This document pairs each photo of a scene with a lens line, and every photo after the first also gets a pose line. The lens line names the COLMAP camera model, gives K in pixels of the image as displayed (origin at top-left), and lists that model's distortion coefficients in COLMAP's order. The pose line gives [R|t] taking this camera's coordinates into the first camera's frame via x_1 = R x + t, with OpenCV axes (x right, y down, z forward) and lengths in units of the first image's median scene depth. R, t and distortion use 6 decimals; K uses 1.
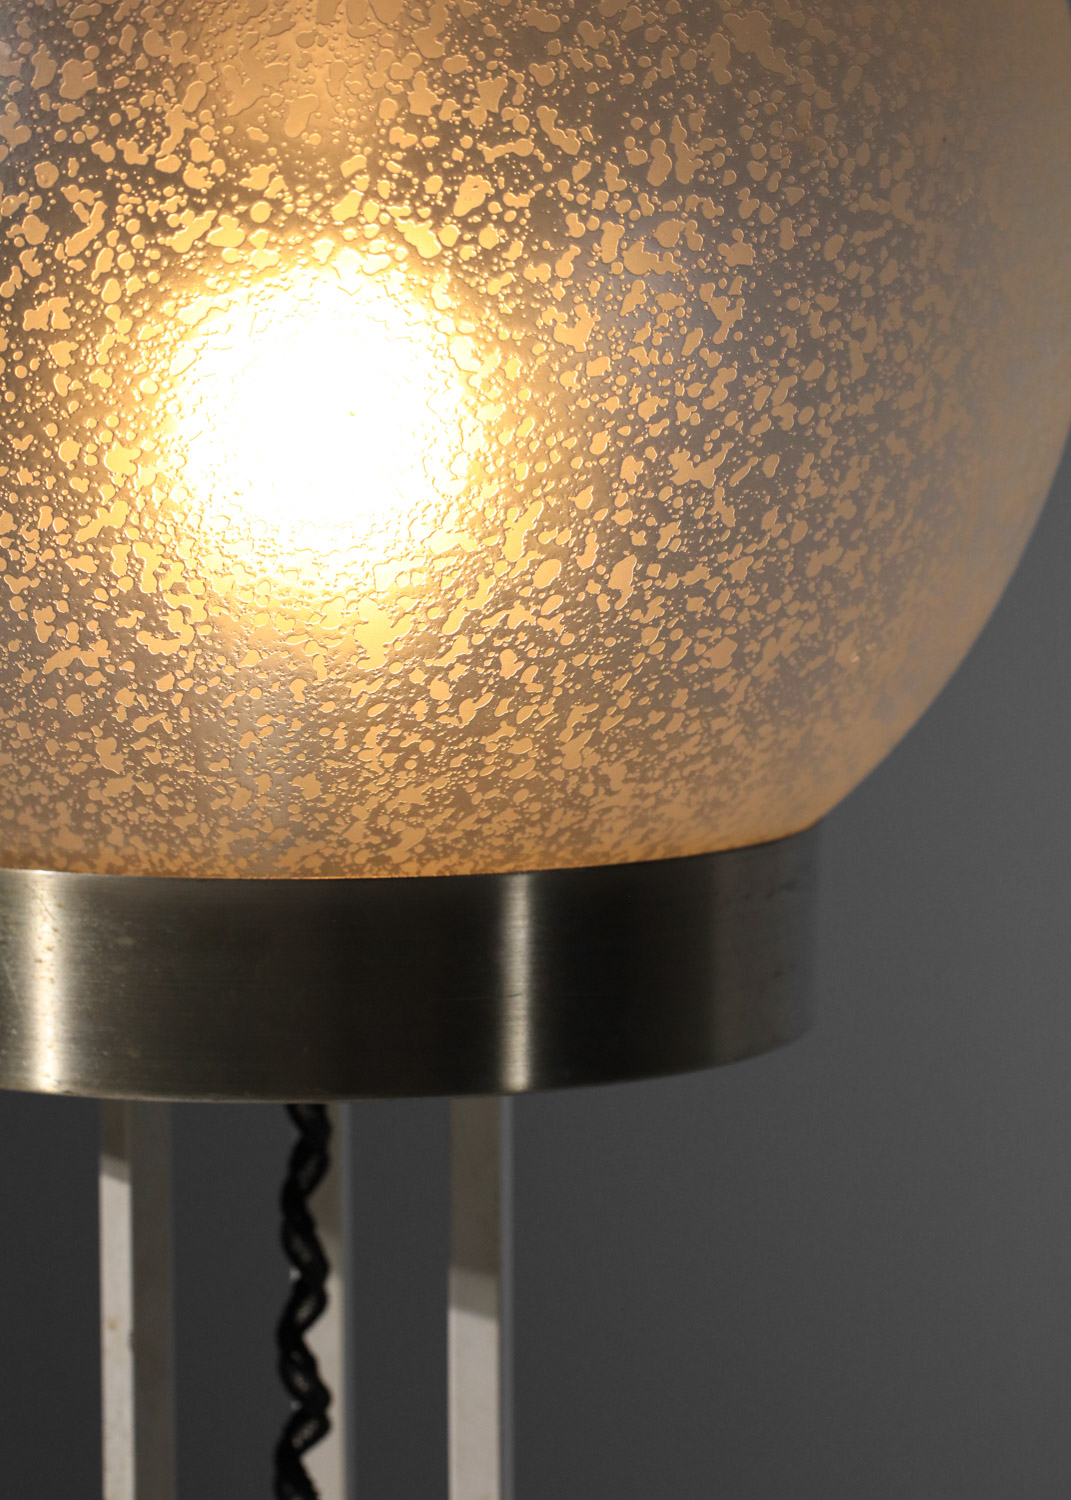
lens RADIAL K [[4834.1, 0, 535.5], [0, 4834.1, 750.0], [0, 0, 1]] dist [-0.125404, 3.749095]
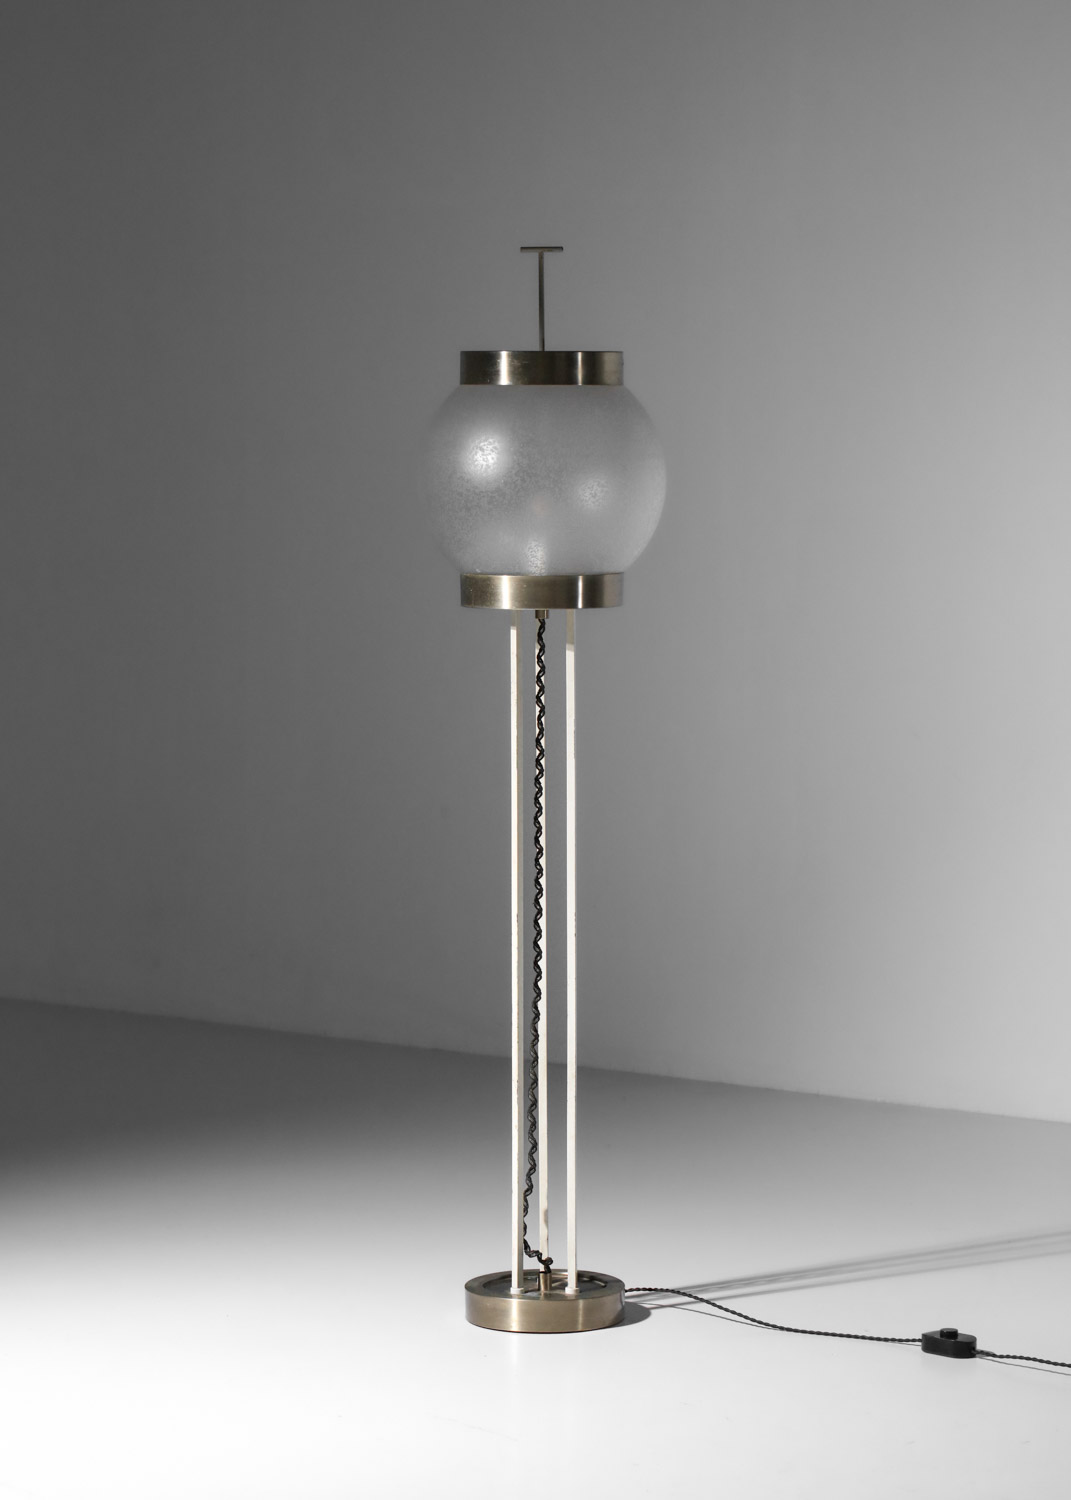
lens RADIAL K [[4415.5, 0, 537.2], [0, 4415.5, 711.2], [0, 0, 1]] dist [0.288634, 1.891729]
pose [[0.996096, -0.008991, 0.087821, -0.642709], [0.011971, 0.999368, -0.033463, 0.442902], [-0.087464, 0.034384, 0.995574, -5.409268]]
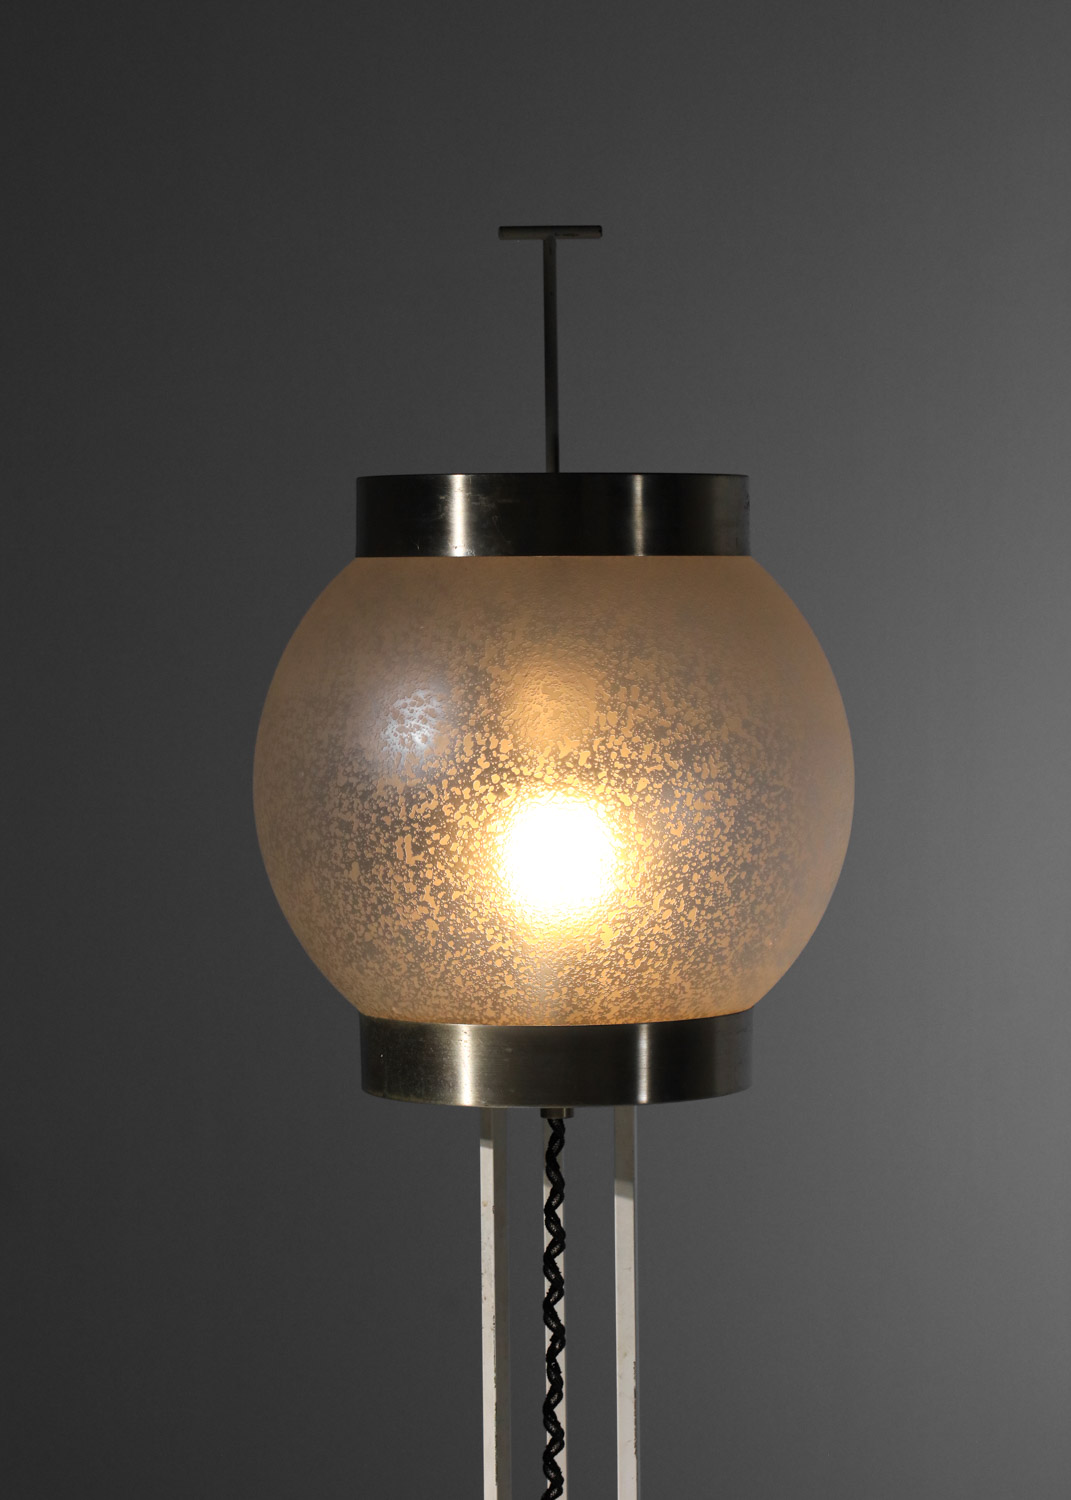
lens RADIAL K [[4834.1, 0, 535.5], [0, 4834.1, 750.0], [0, 0, 1]] dist [-0.125404, 3.749095]
pose [[0.998230, -0.010500, 0.058544, -0.240376], [0.014405, 0.997670, -0.066685, 0.055641], [-0.057708, 0.067410, 0.996055, -1.838775]]
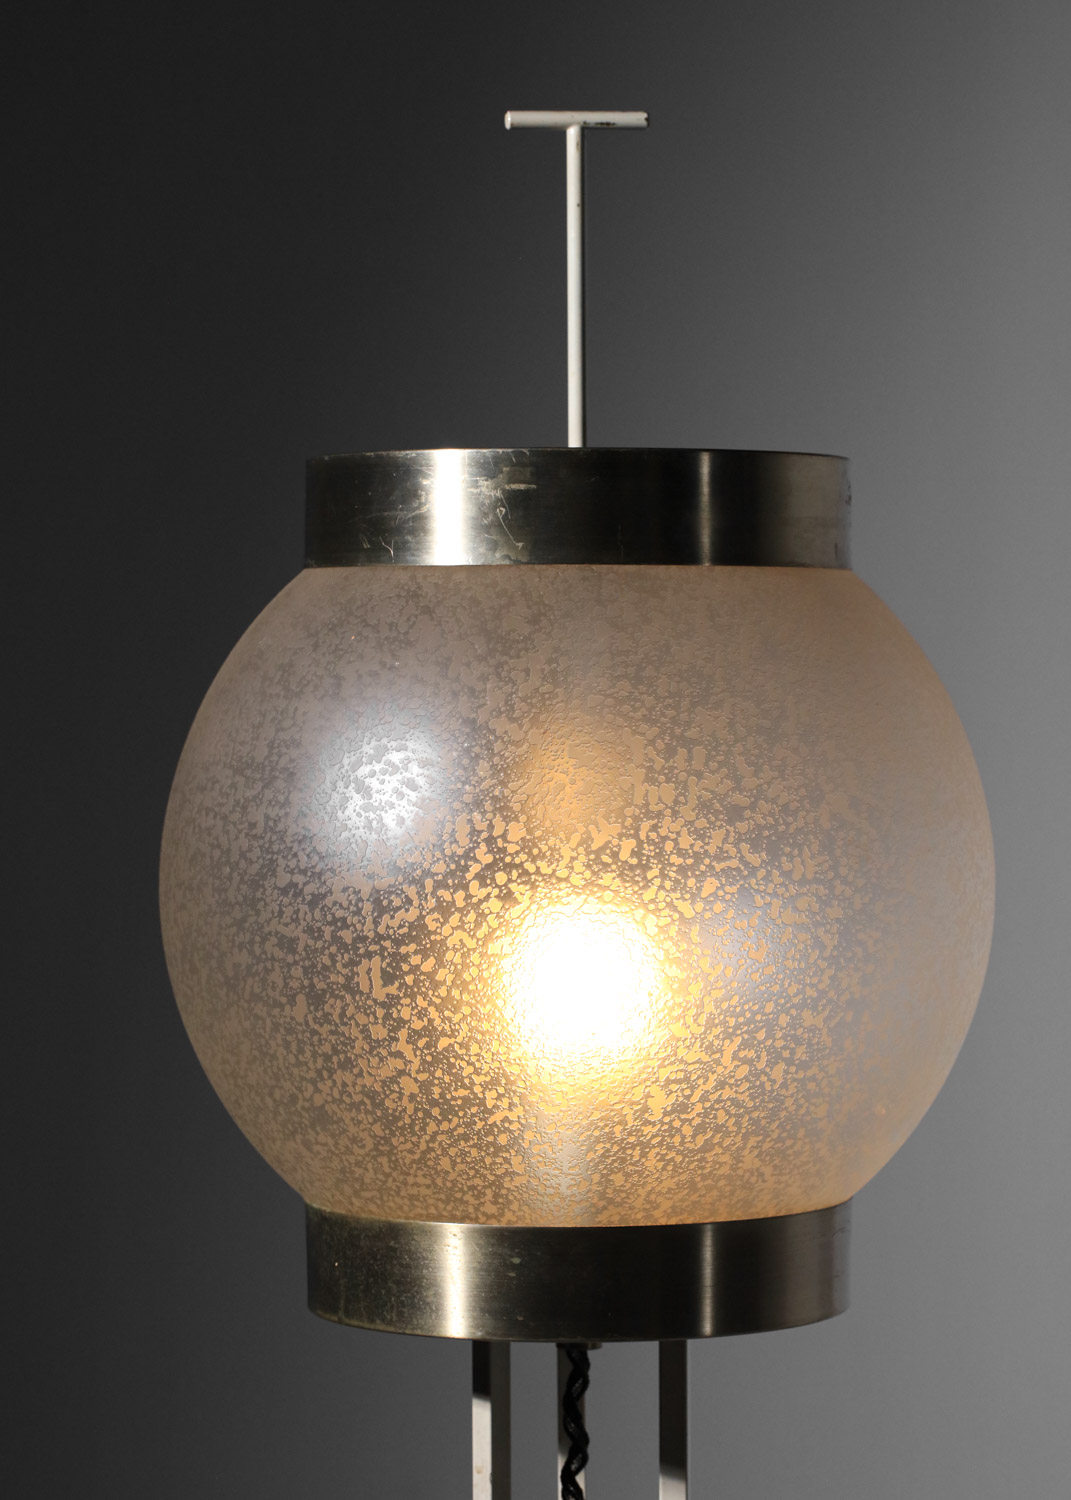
lens RADIAL K [[4834.1, 0, 535.5], [0, 4834.1, 750.0], [0, 0, 1]] dist [-0.125404, 3.749095]
pose [[0.997649, -0.003321, 0.068446, -0.220216], [0.009202, 0.996271, -0.085782, 0.001835], [-0.067906, 0.086210, 0.993960, -1.003924]]
